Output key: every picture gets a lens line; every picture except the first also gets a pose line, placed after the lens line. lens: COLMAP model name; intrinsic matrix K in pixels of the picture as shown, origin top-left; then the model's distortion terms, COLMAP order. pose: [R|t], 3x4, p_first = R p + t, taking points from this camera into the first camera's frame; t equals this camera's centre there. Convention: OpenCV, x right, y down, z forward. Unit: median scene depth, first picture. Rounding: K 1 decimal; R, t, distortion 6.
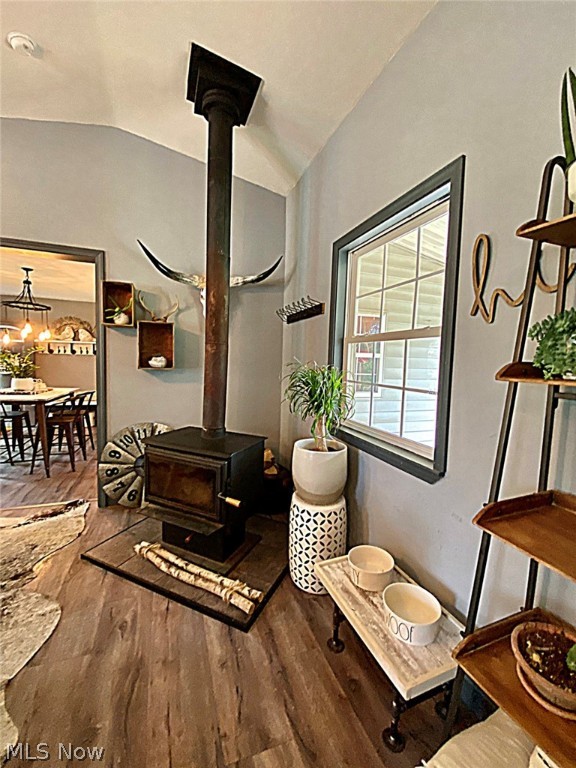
lens RADIAL K [[315.1, 0, 286.1], [0, 315.1, 382.9], [0, 0, 1]] dist [-0.001628, -0.010716]
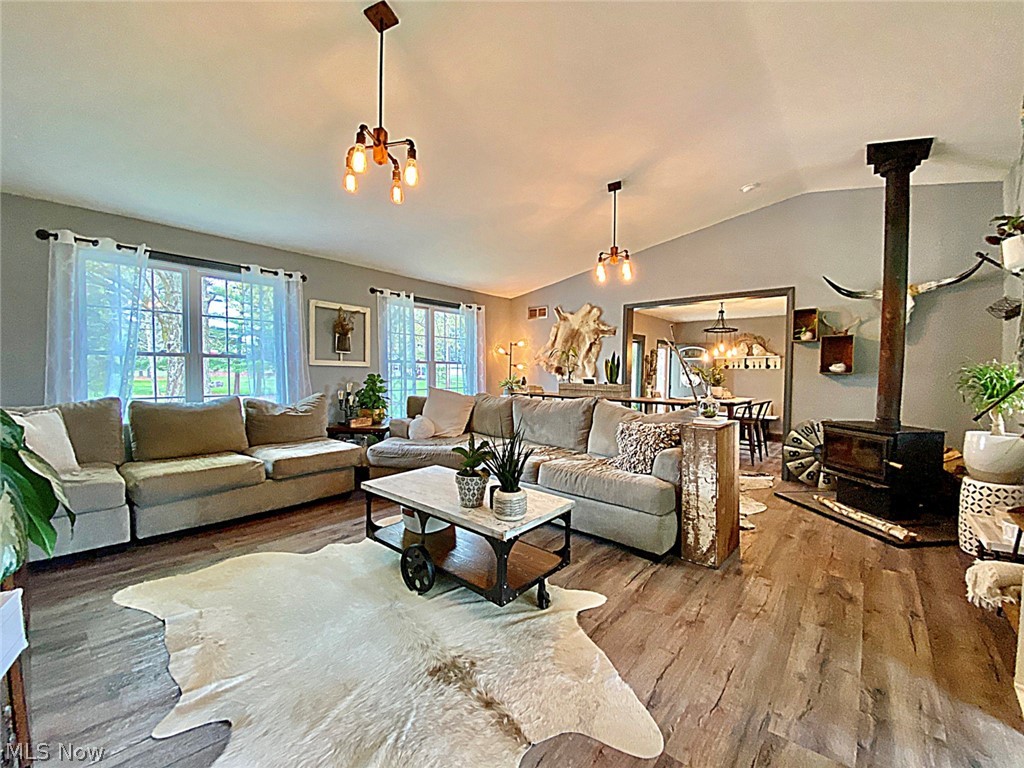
lens RADIAL K [[420.1, 0, 515.8], [0, 420.1, 385.7], [0, 0, 1]] dist [-0.001628, -0.010716]
pose [[0.496828, 0.001876, -0.867847, 0.388445], [-0.055160, 0.998044, -0.029421, 0.122076], [0.866094, 0.062488, 0.495960, -0.900772]]
